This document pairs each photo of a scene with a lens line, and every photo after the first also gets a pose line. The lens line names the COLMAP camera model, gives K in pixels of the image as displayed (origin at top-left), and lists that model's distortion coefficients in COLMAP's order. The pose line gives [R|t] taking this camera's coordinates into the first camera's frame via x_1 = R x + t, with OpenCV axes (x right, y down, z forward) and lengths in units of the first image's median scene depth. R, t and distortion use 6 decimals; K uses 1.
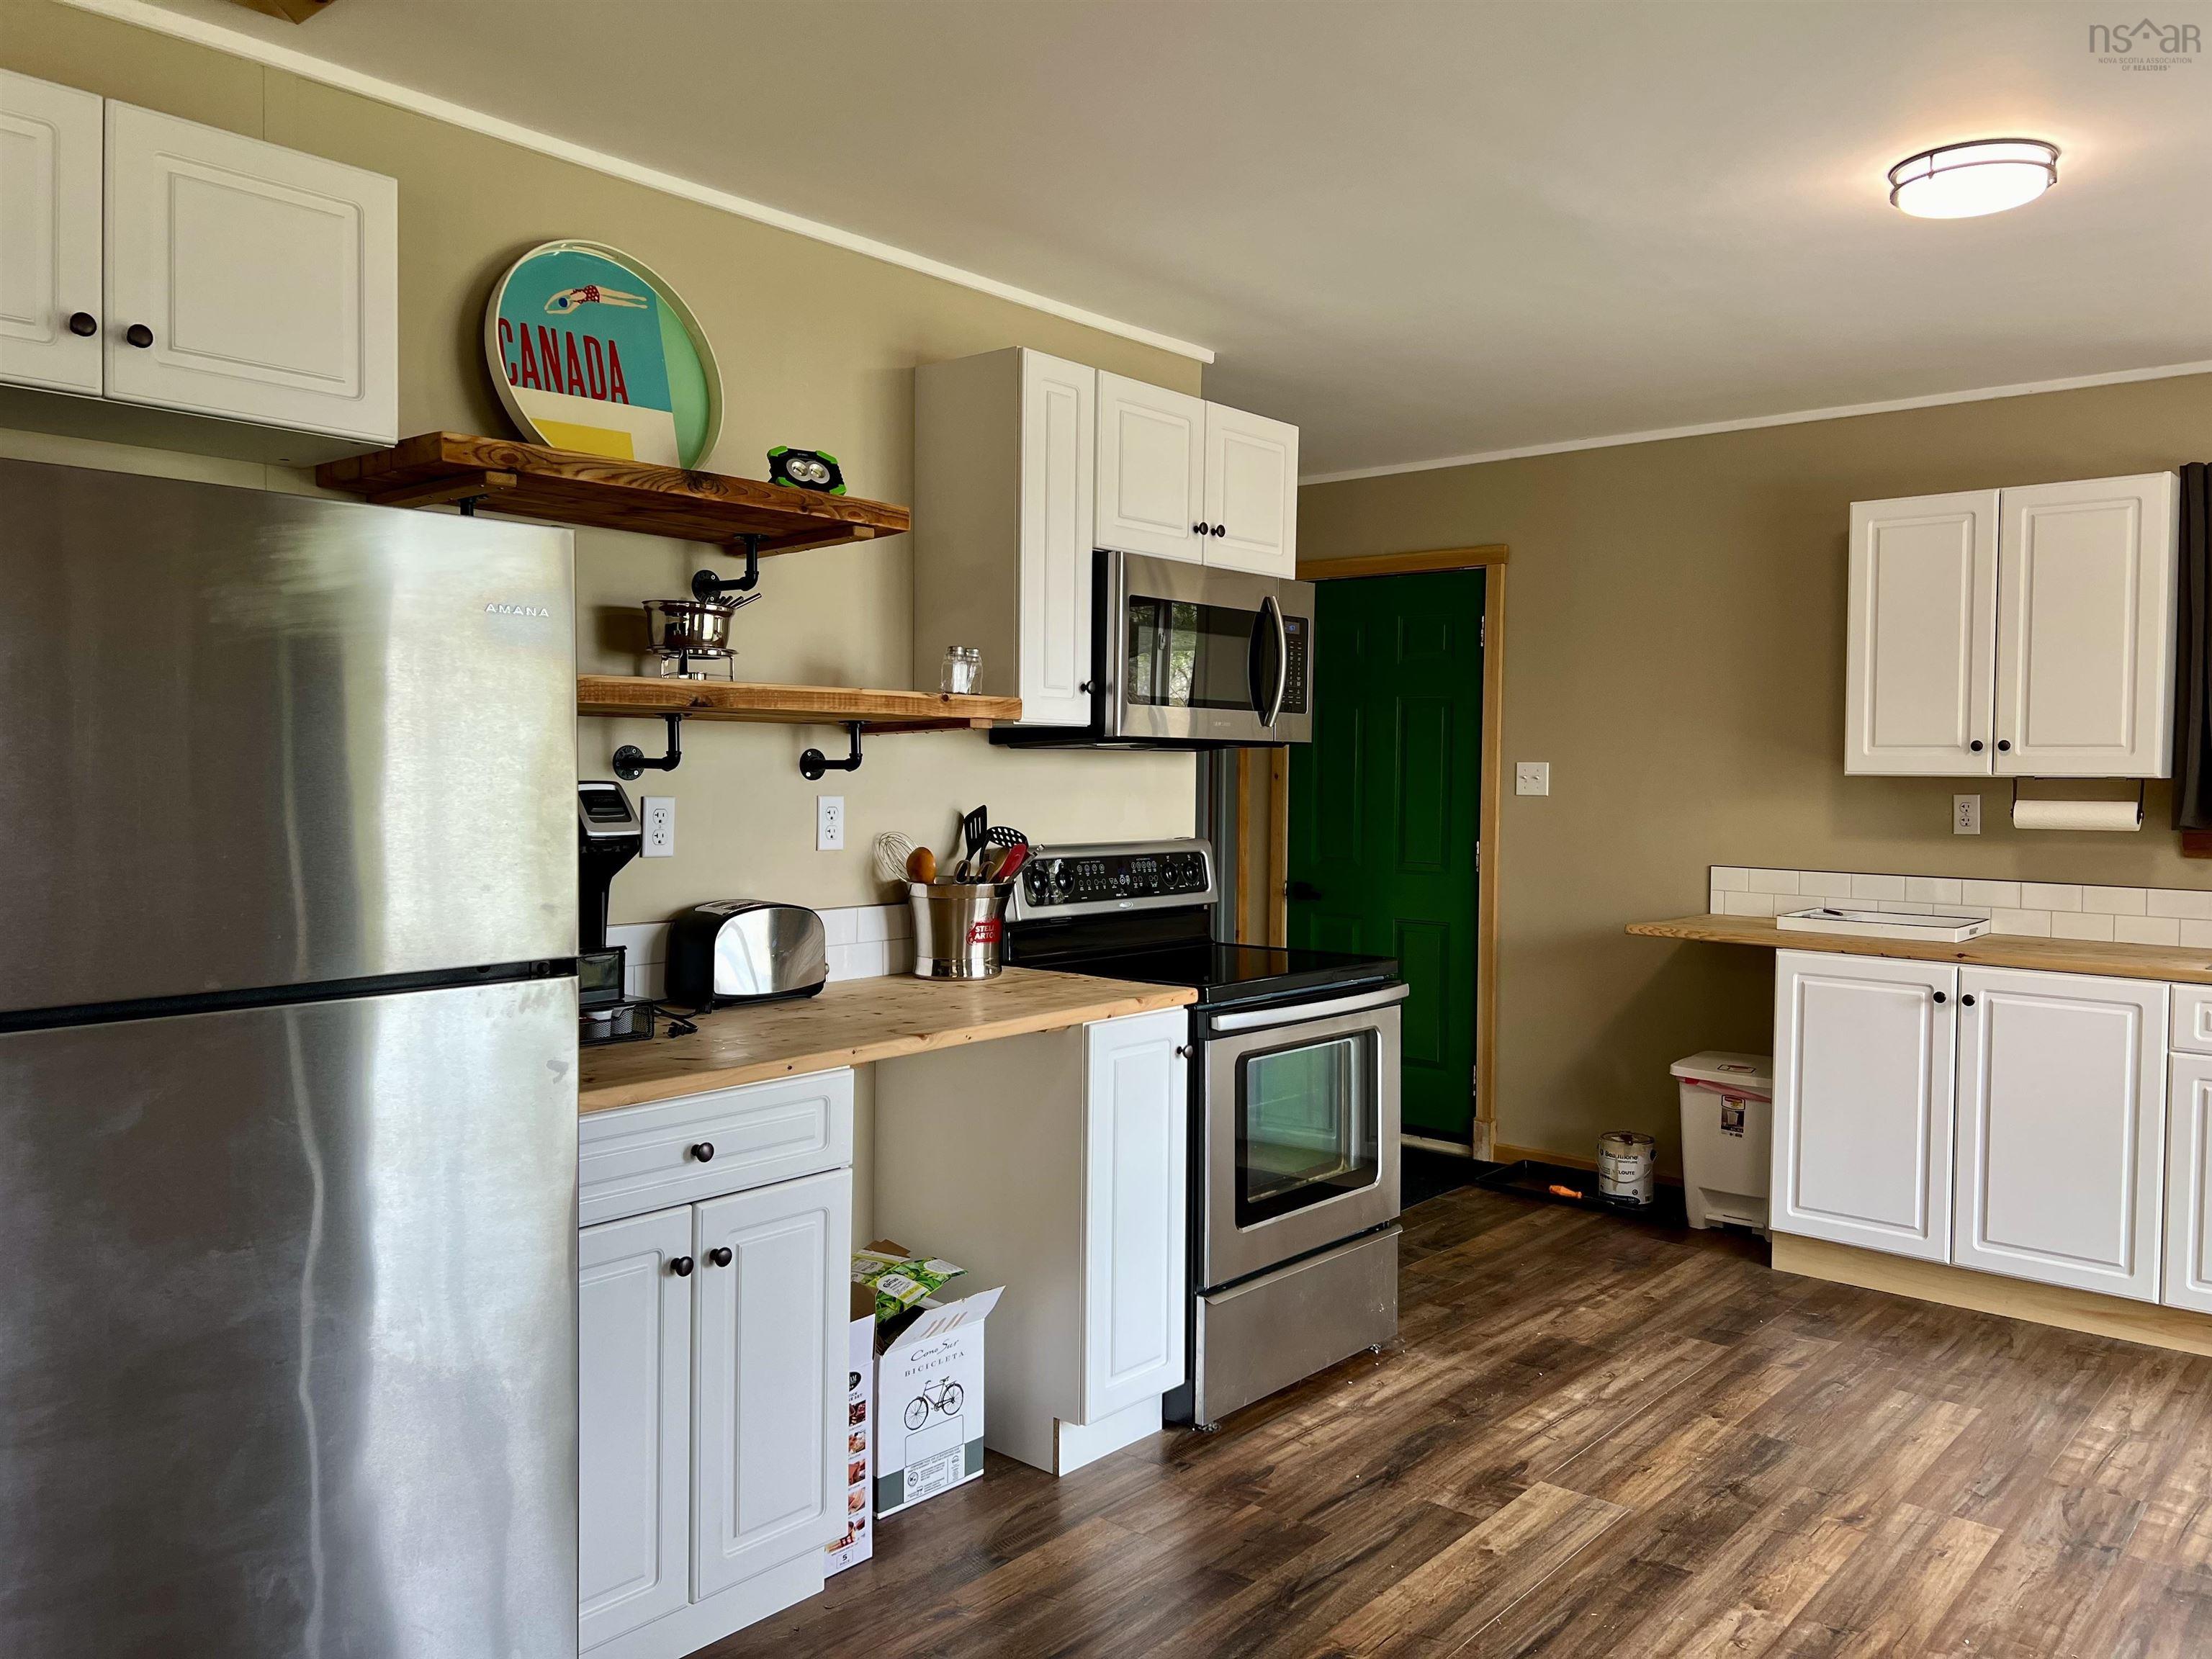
lens RADIAL K [[1660.5, 0, 1116.7], [0, 1660.5, 802.3], [0, 0, 1]] dist [0.057301, -0.068869]
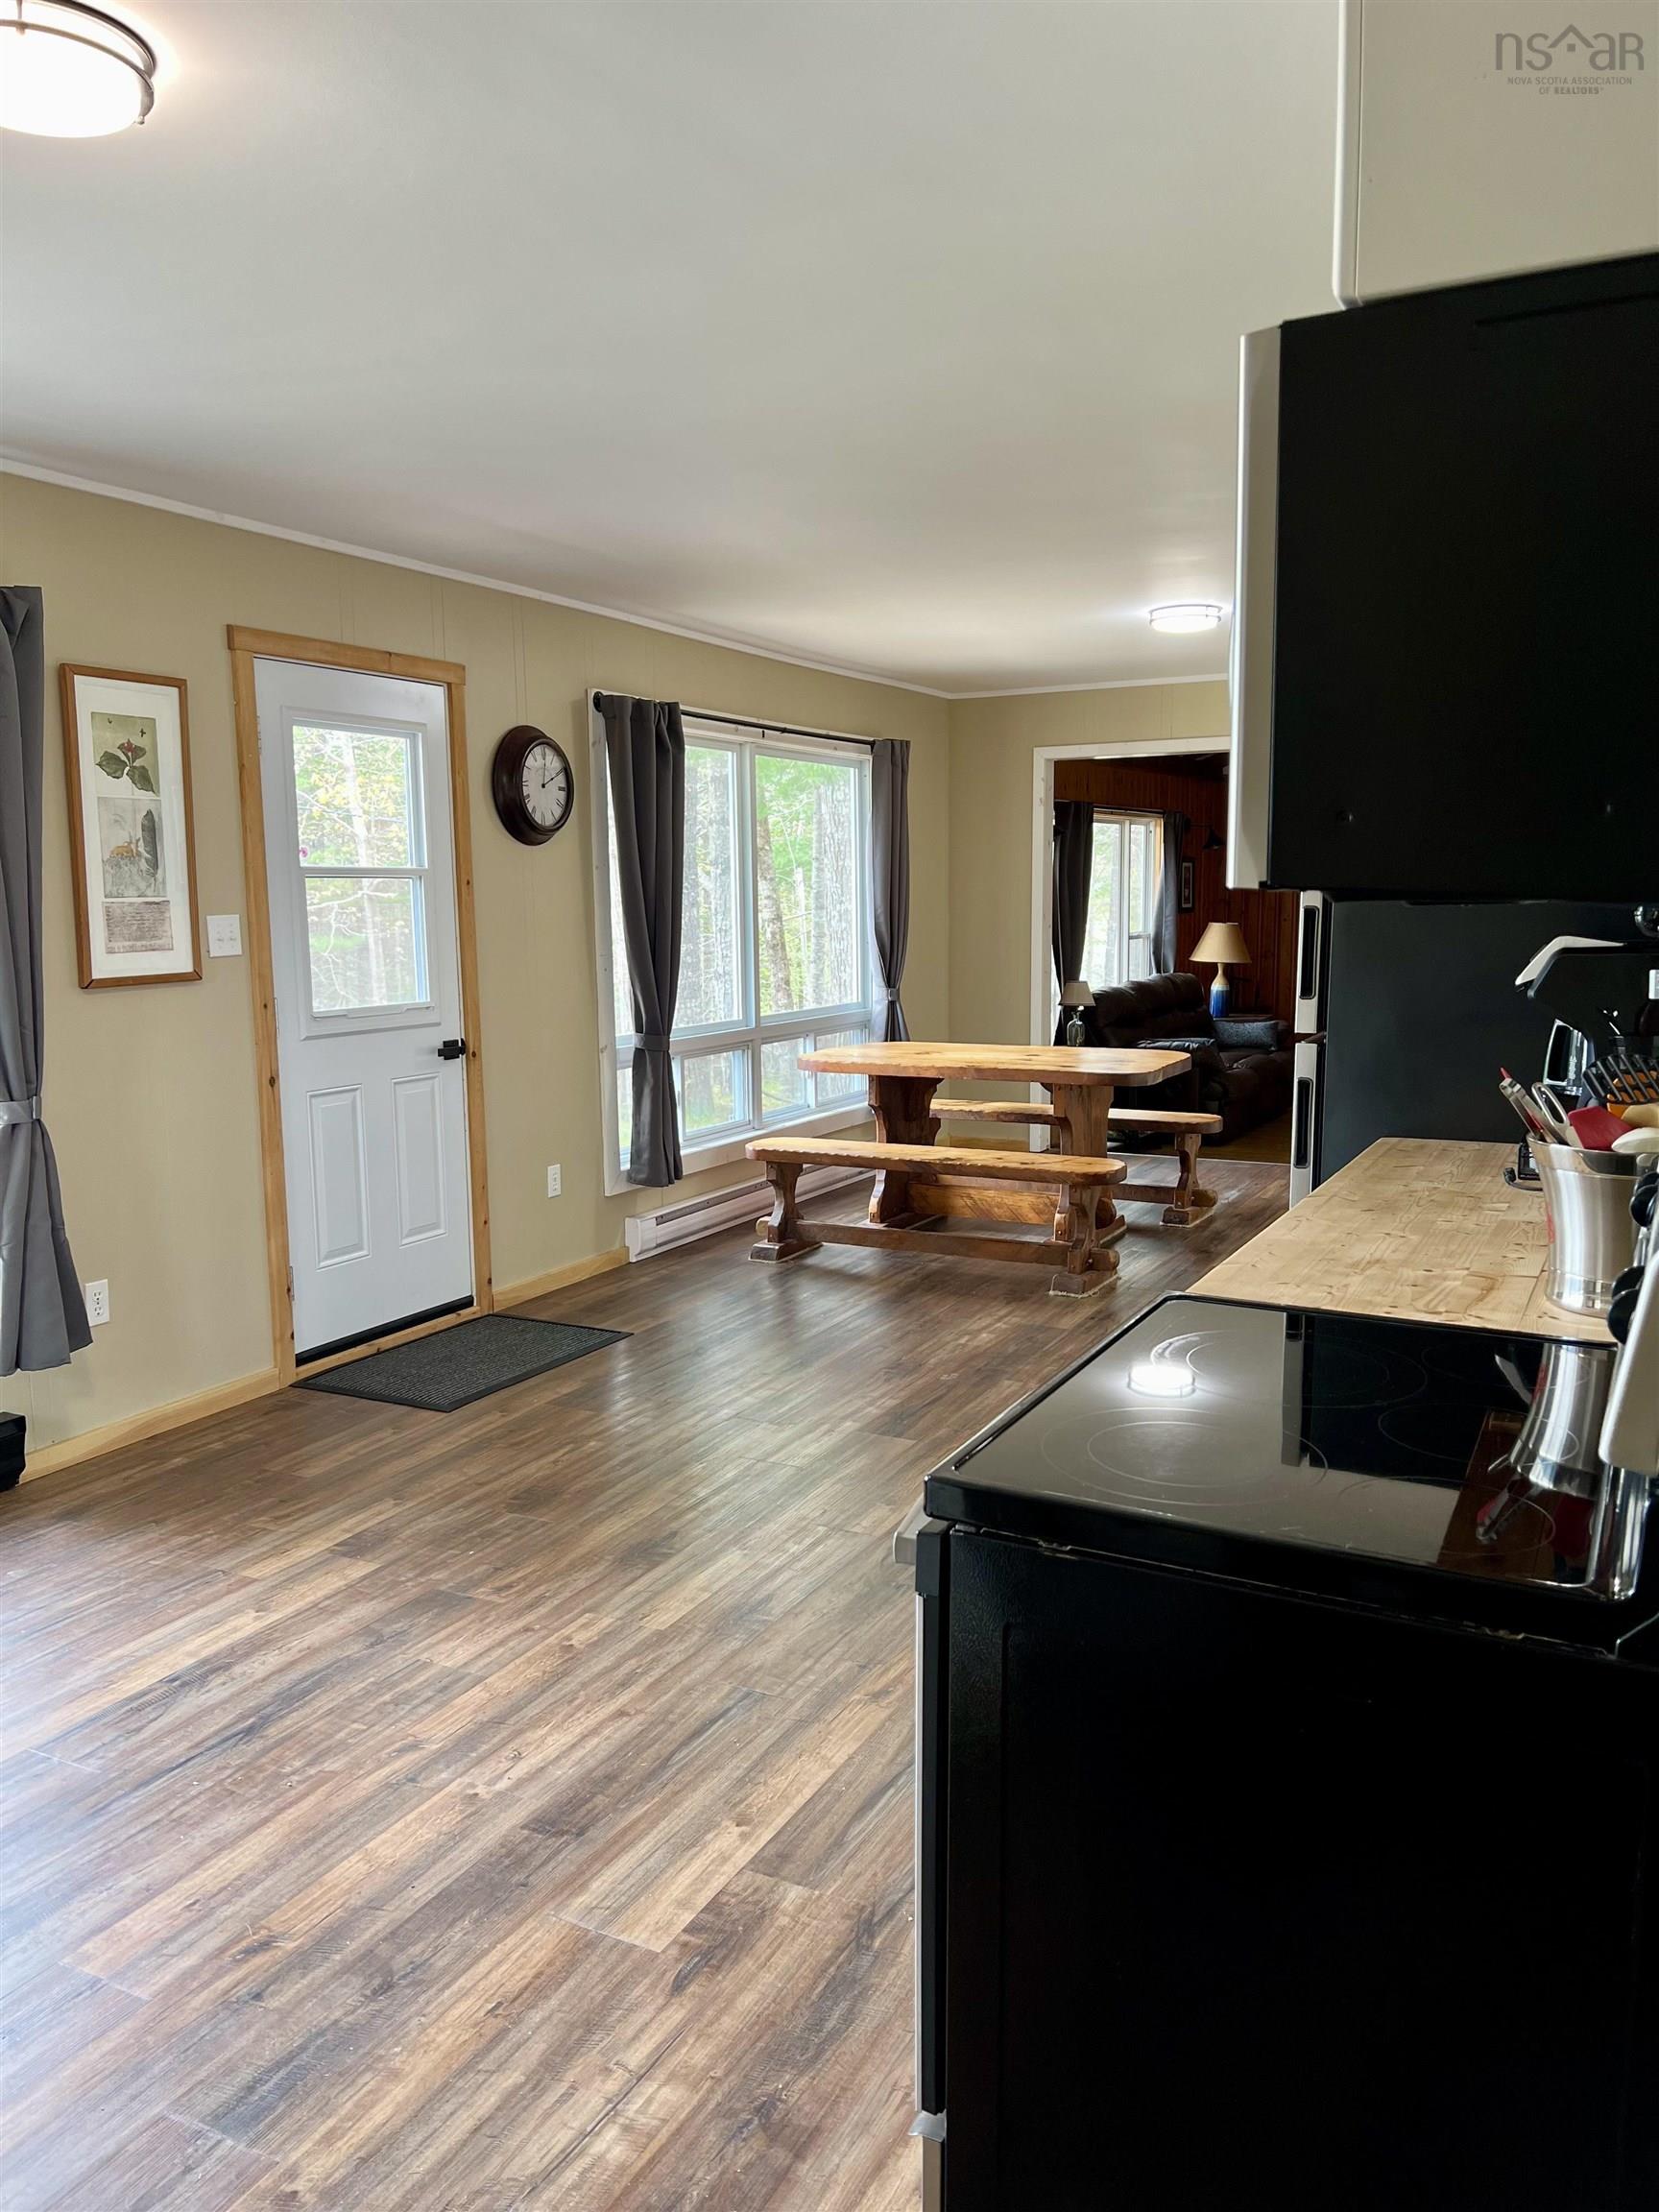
lens RADIAL K [[1660.5, 0, 834.1], [0, 1660.5, 1103.5], [0, 0, 1]] dist [0.057301, -0.068869]
pose [[-0.972464, 0.027559, -0.231418, 0.332467], [-0.007254, 0.988923, 0.148249, -0.053759], [0.232941, 0.145845, -0.961492, 1.631433]]
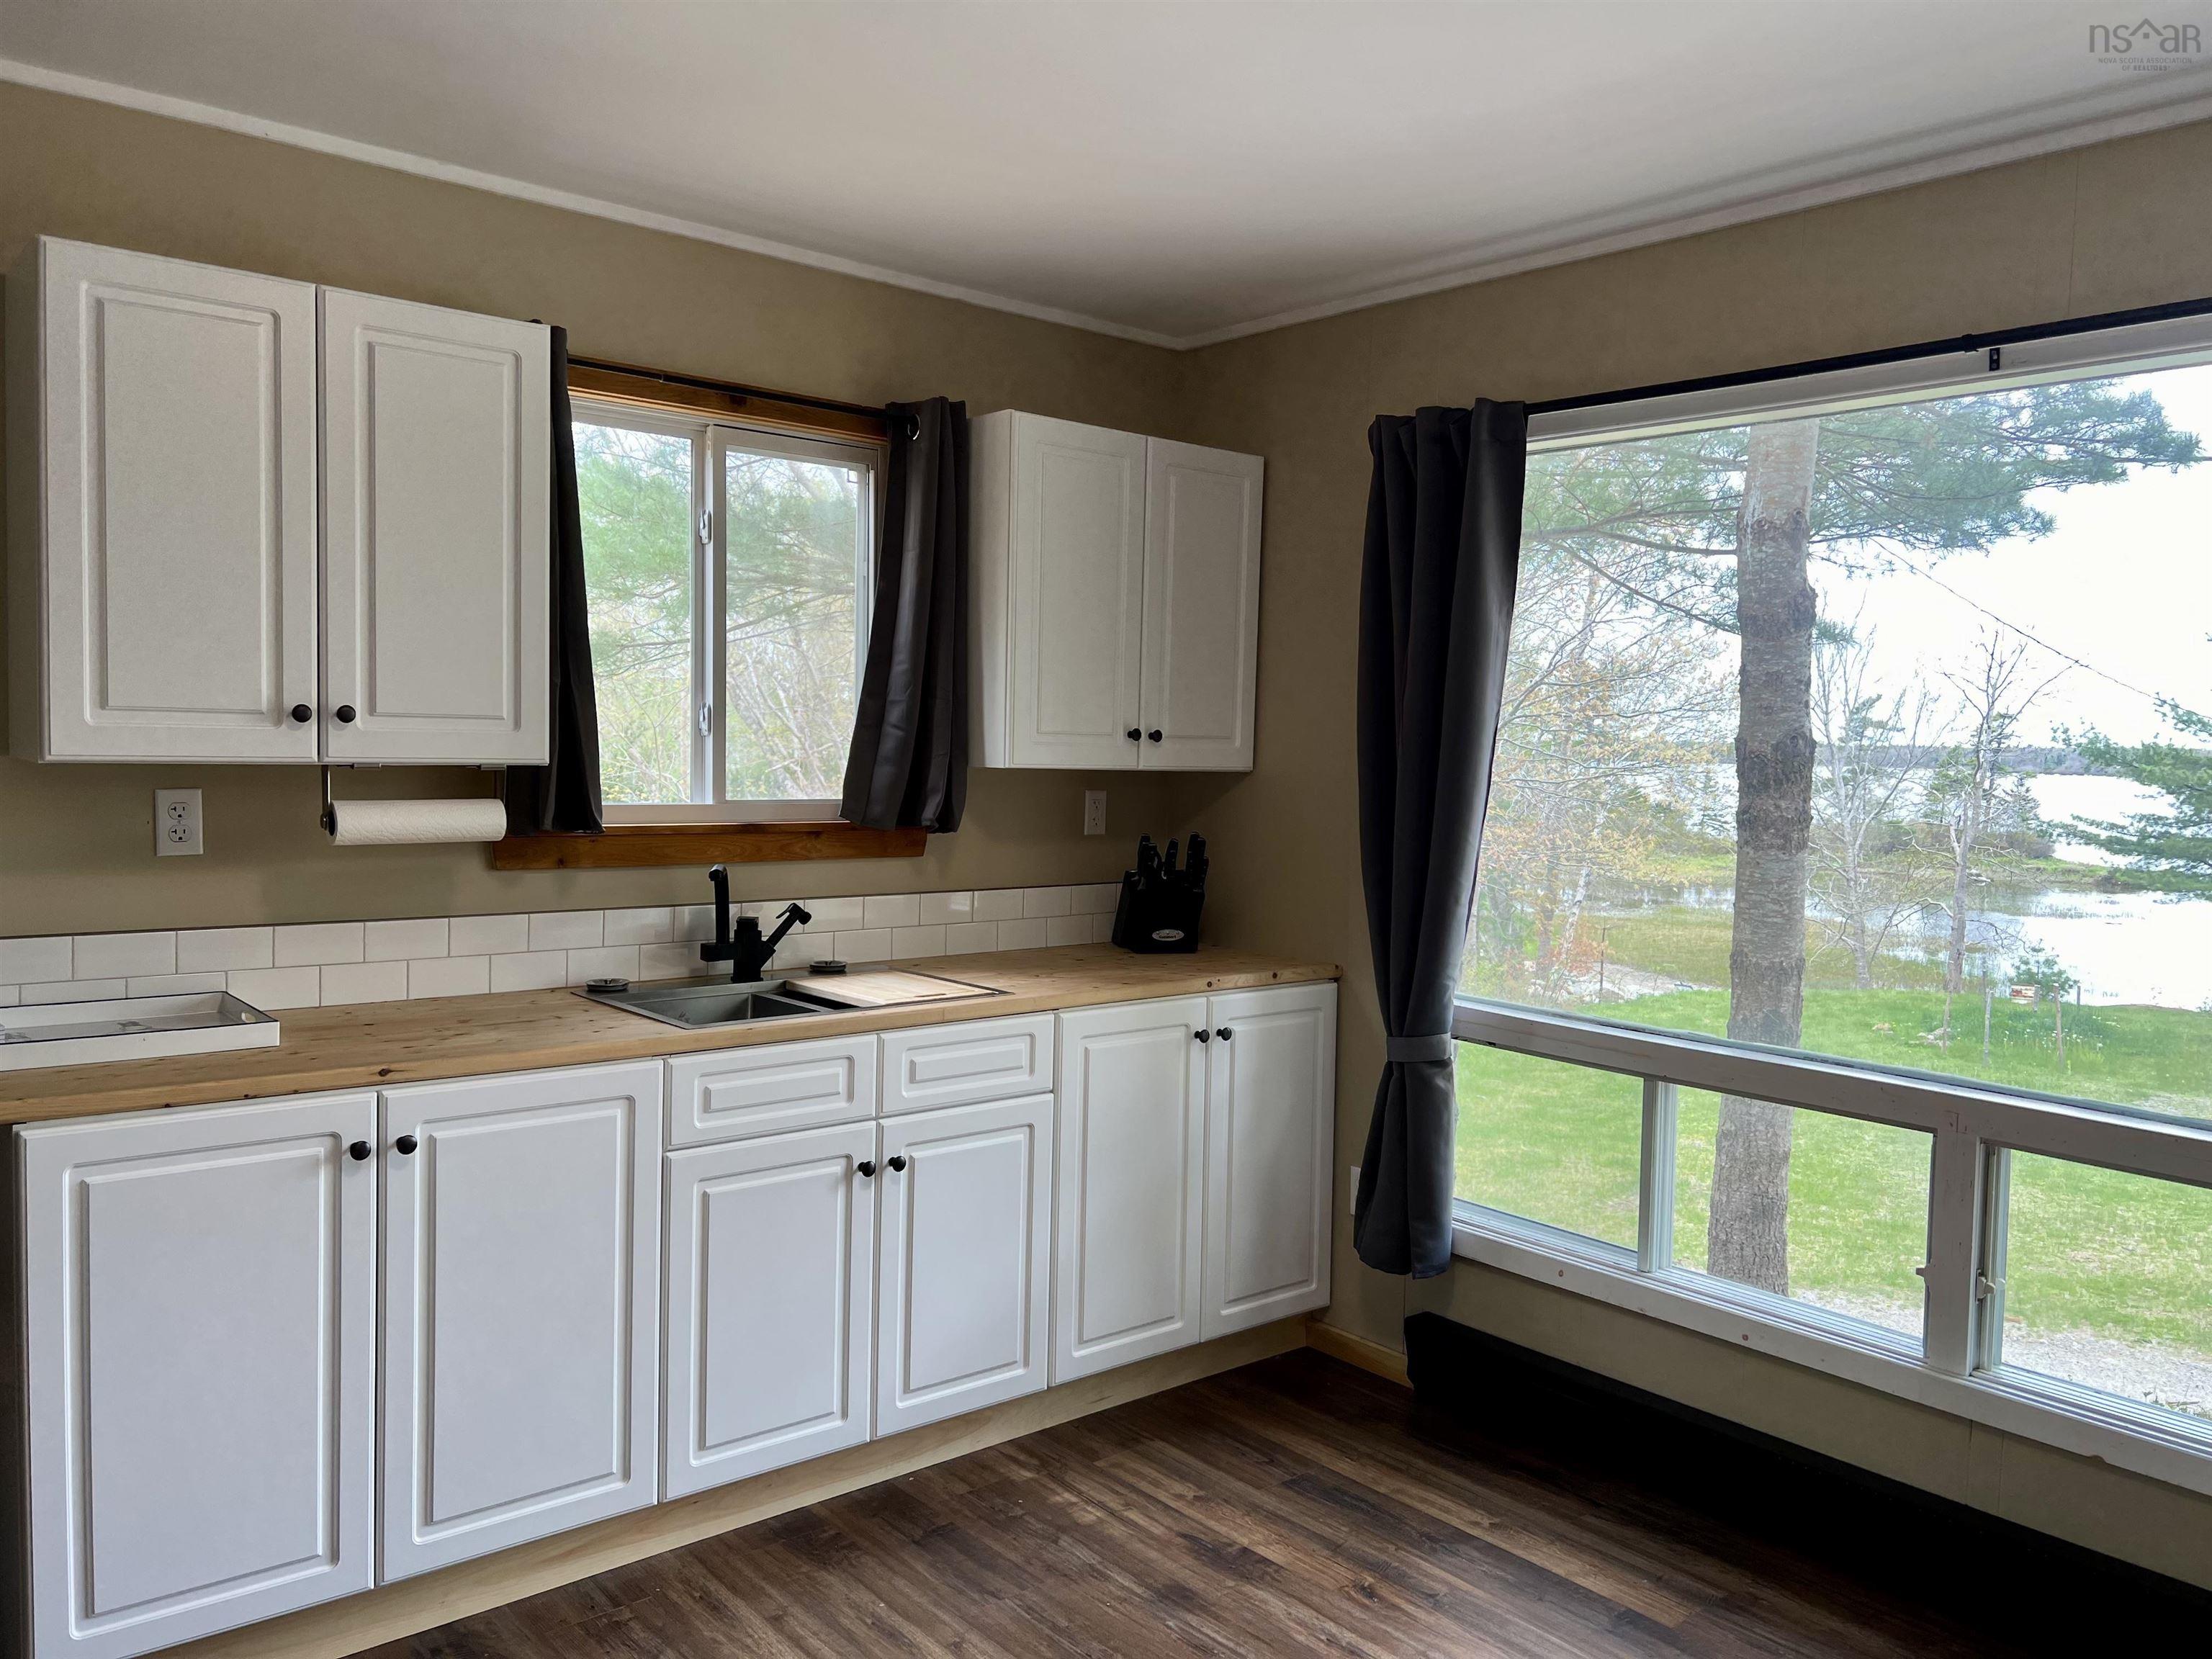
lens RADIAL K [[1660.5, 0, 1091.4], [0, 1660.5, 832.6], [0, 0, 1]] dist [0.057301, -0.068869]
pose [[0.157808, -0.064370, 0.985370, -0.046144], [-0.001342, 0.997858, 0.065401, -0.042105], [-0.987469, -0.011643, 0.157384, 0.862306]]
